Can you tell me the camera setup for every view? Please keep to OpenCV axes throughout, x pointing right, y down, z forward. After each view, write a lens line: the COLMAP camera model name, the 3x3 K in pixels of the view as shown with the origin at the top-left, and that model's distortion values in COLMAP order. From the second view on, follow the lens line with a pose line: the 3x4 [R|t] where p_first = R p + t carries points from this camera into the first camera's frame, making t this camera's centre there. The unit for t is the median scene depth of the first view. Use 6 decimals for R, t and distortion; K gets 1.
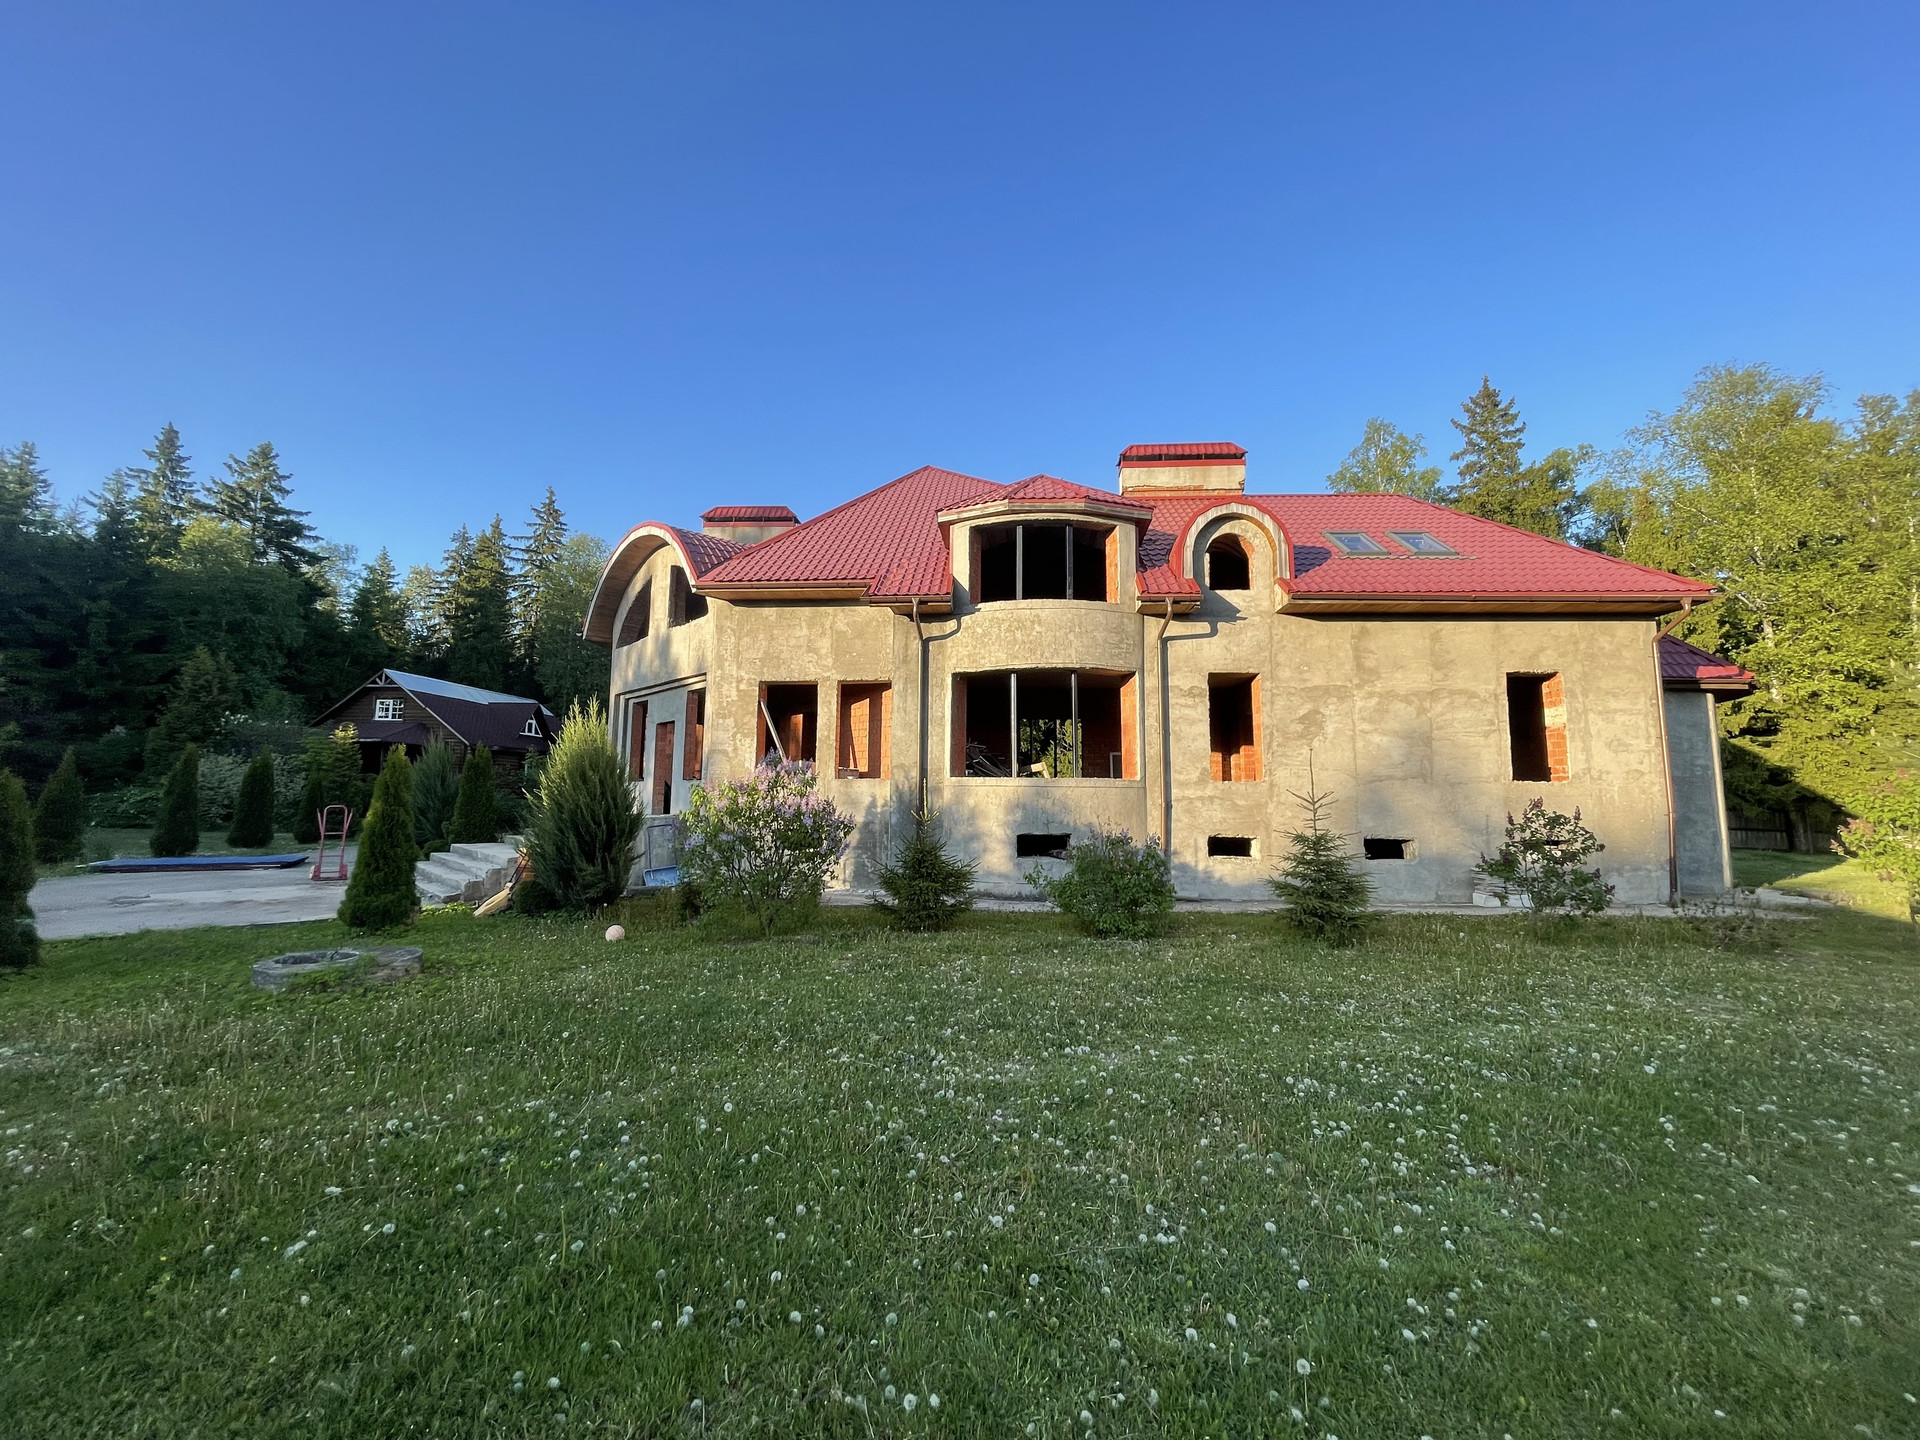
lens RADIAL K [[774.1, 0, 966.0], [0, 774.1, 716.1], [0, 0, 1]] dist [-0.003407, 0.000064]
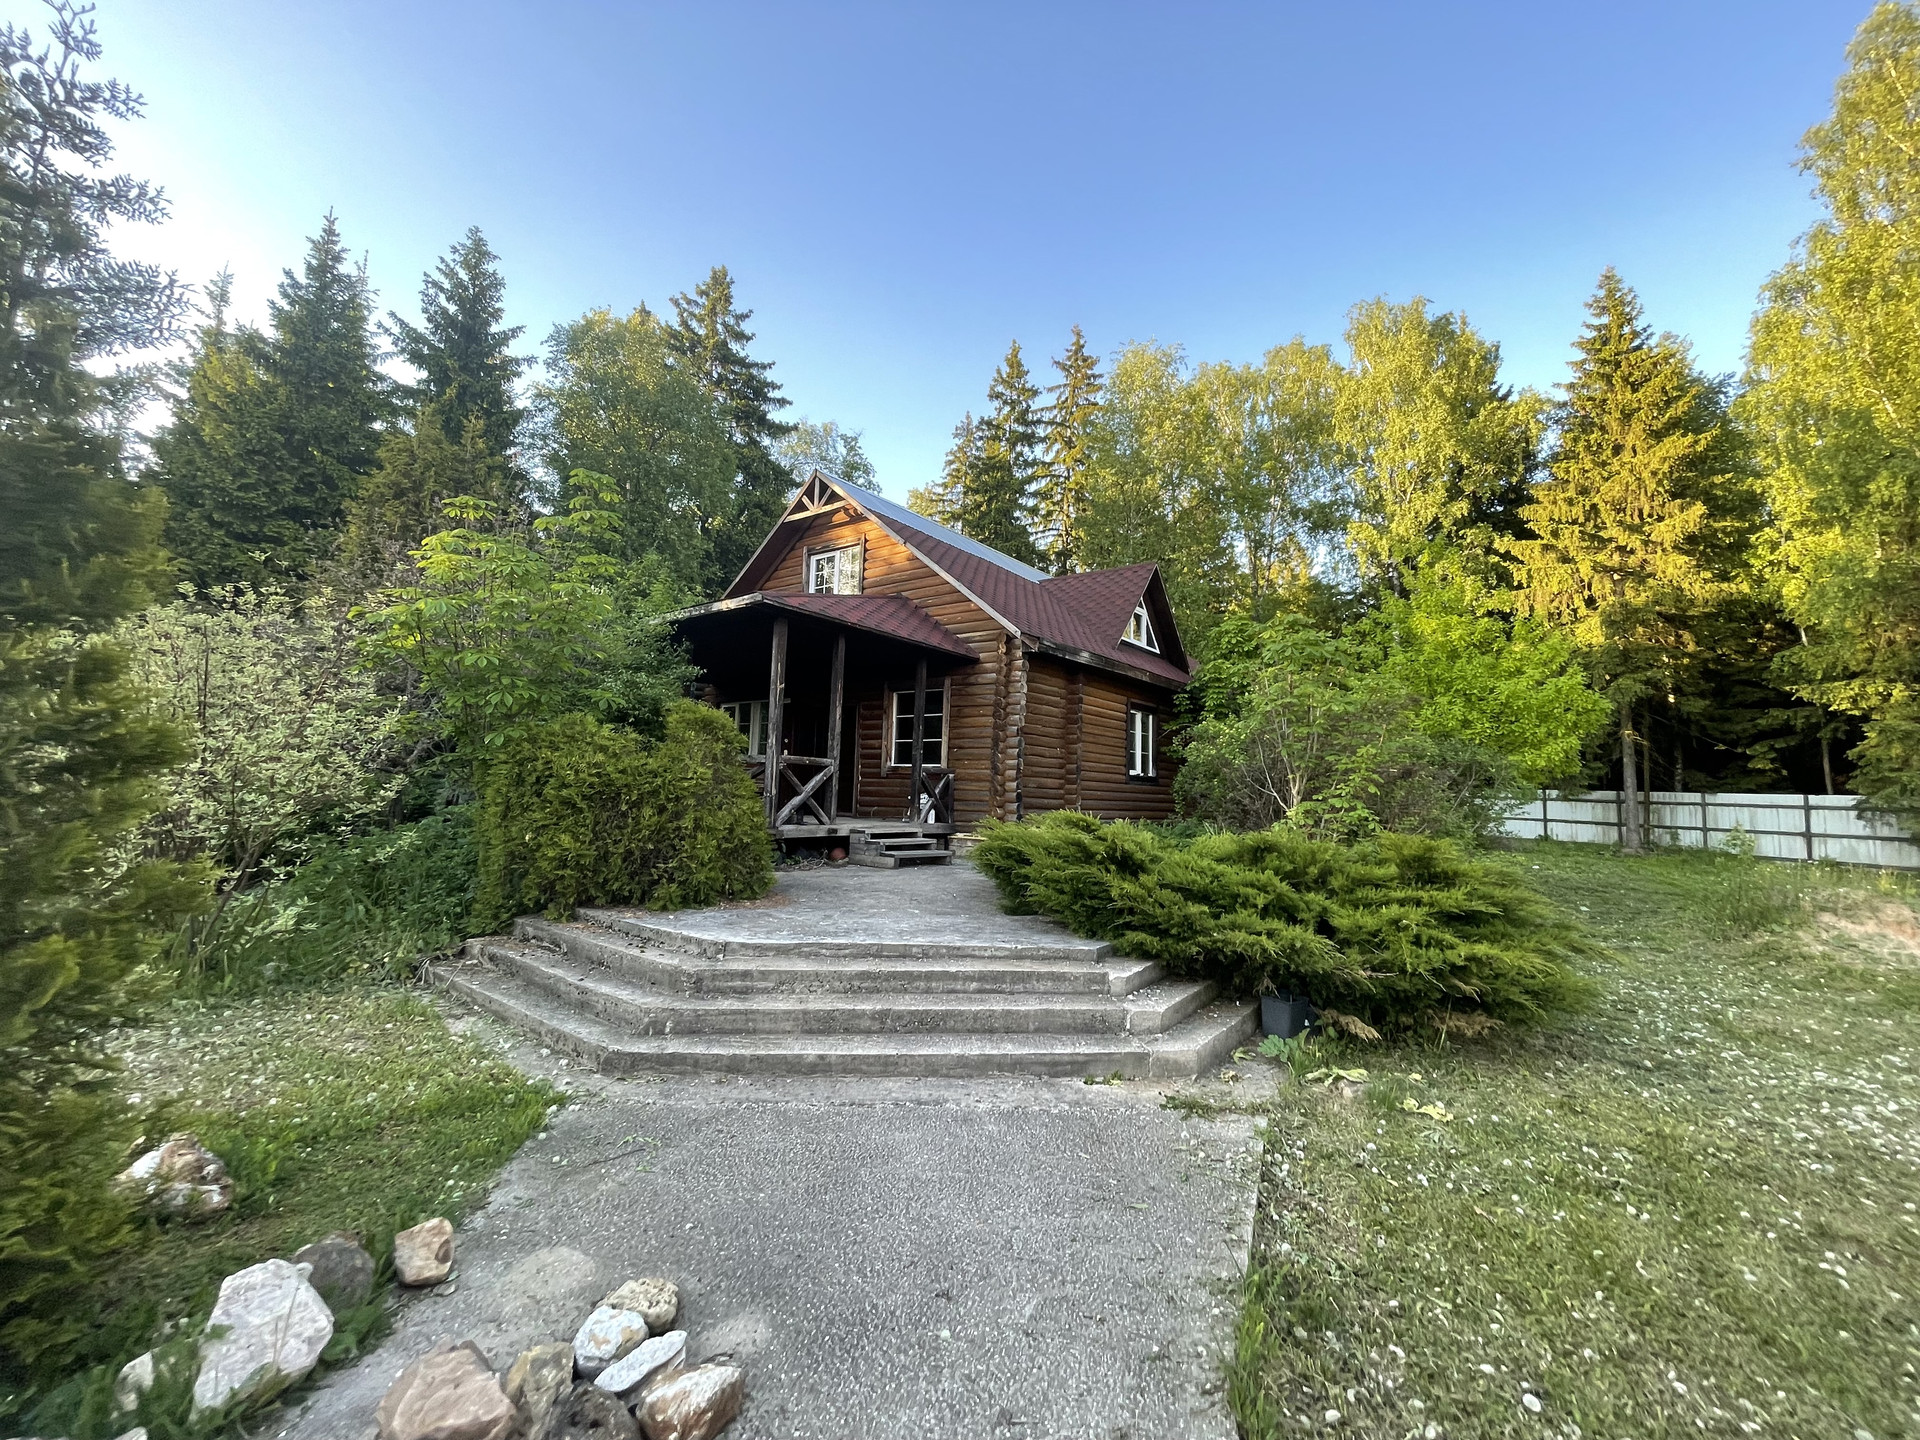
lens RADIAL K [[774.1, 0, 968.3], [0, 774.1, 722.4], [0, 0, 1]] dist [-0.003407, 0.000064]
pose [[0.837046, -0.035068, -0.546008, -1.271645], [0.037883, 0.999264, -0.006104, 0.186693], [0.545820, -0.015575, 0.837758, 1.873136]]
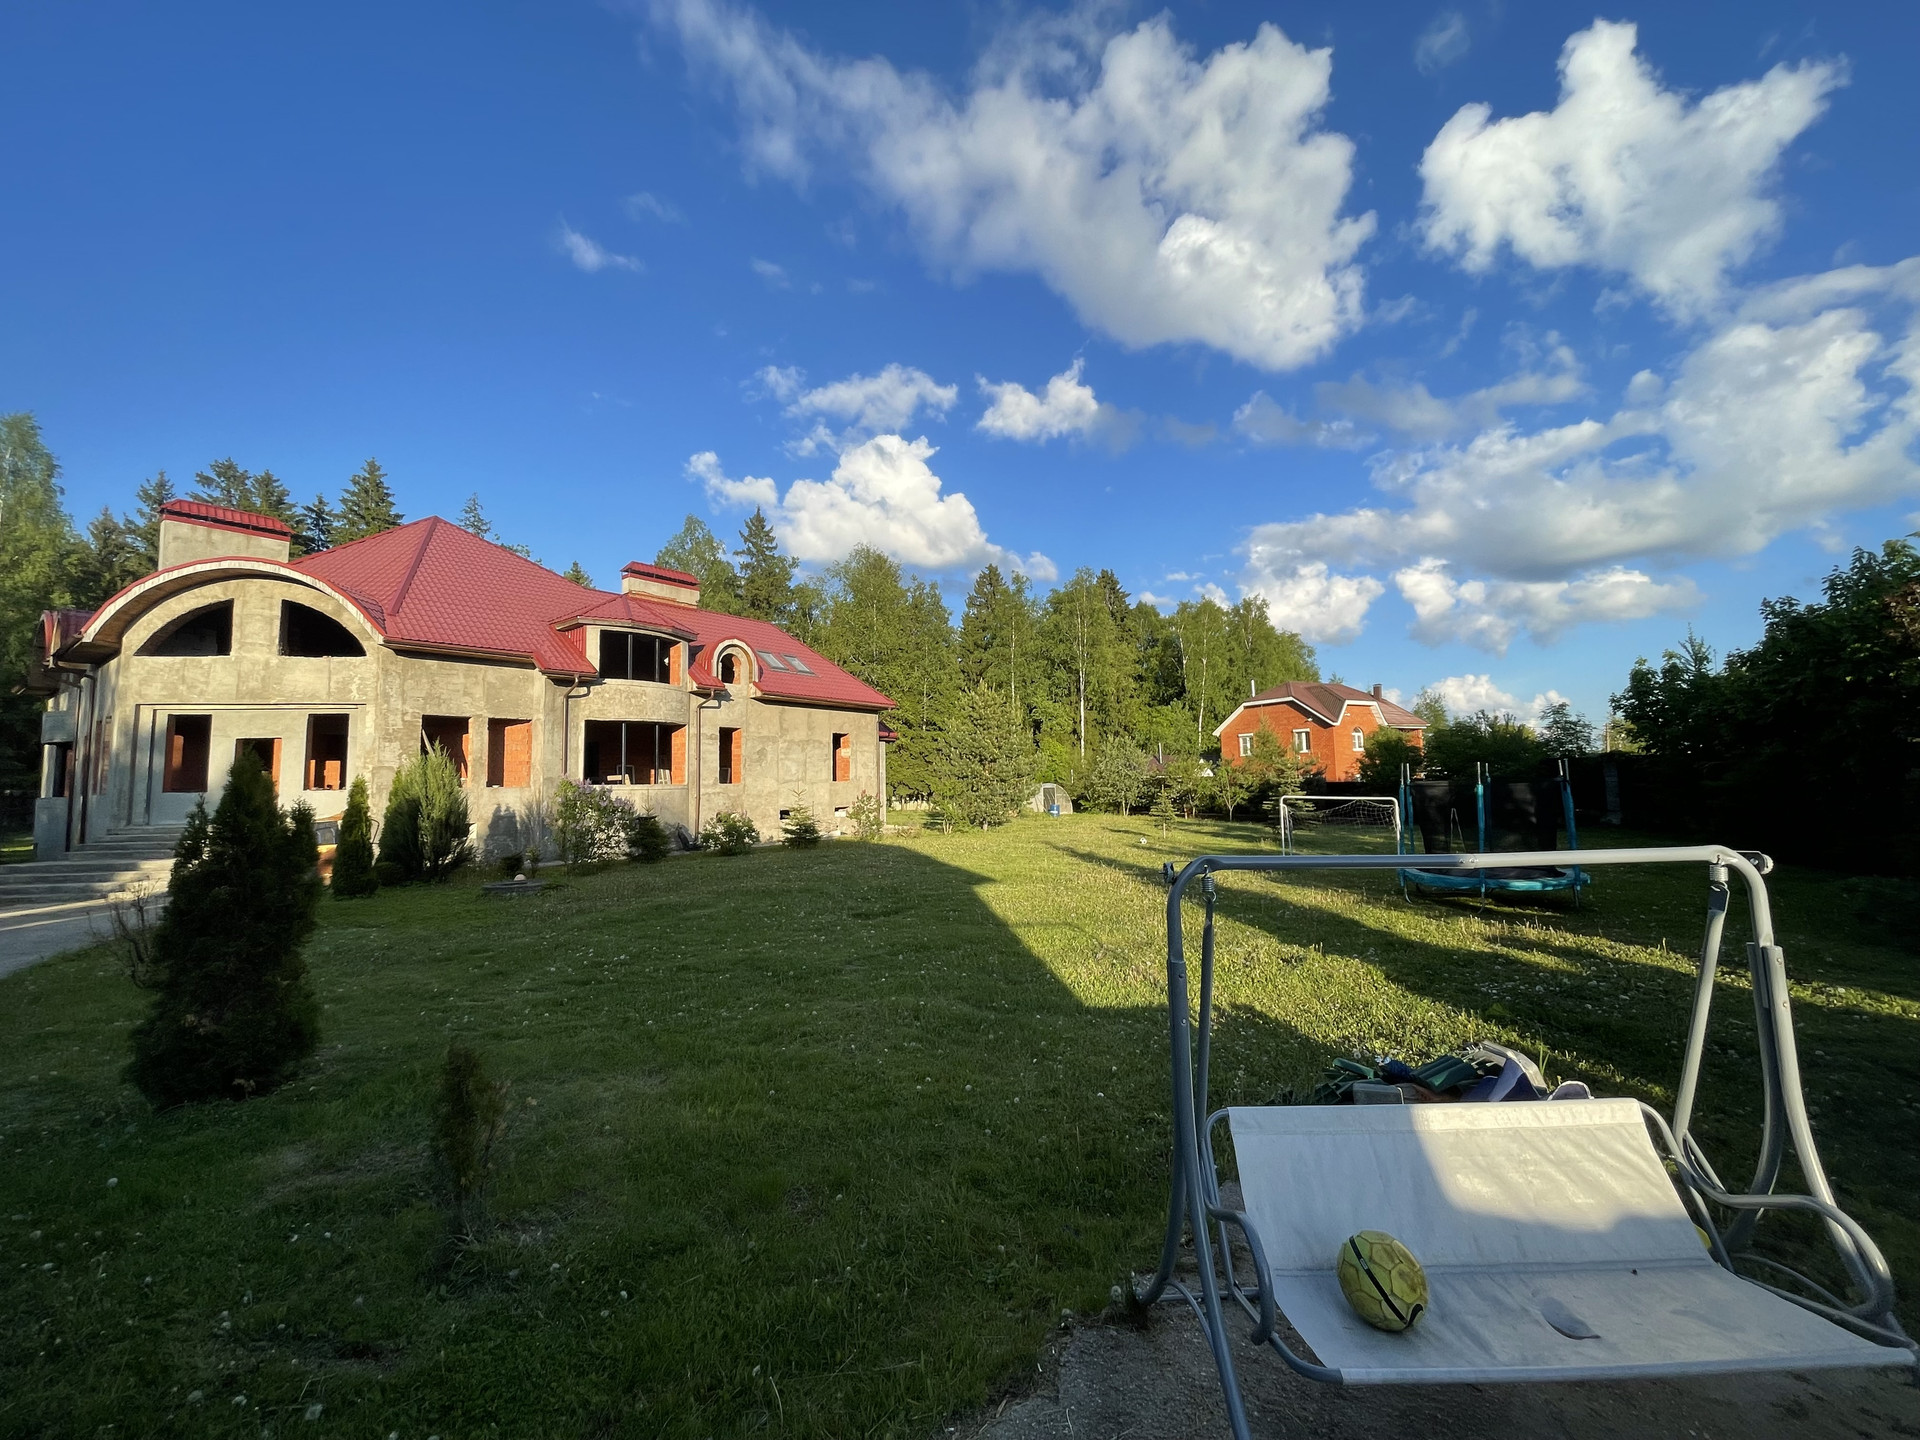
lens RADIAL K [[774.1, 0, 962.9], [0, 774.1, 717.7], [0, 0, 1]] dist [-0.003407, 0.000064]
pose [[0.564118, 0.050422, 0.824153, -0.900708], [-0.066719, 0.997653, -0.015369, -0.087770], [-0.822994, -0.046316, 0.566158, -0.554082]]
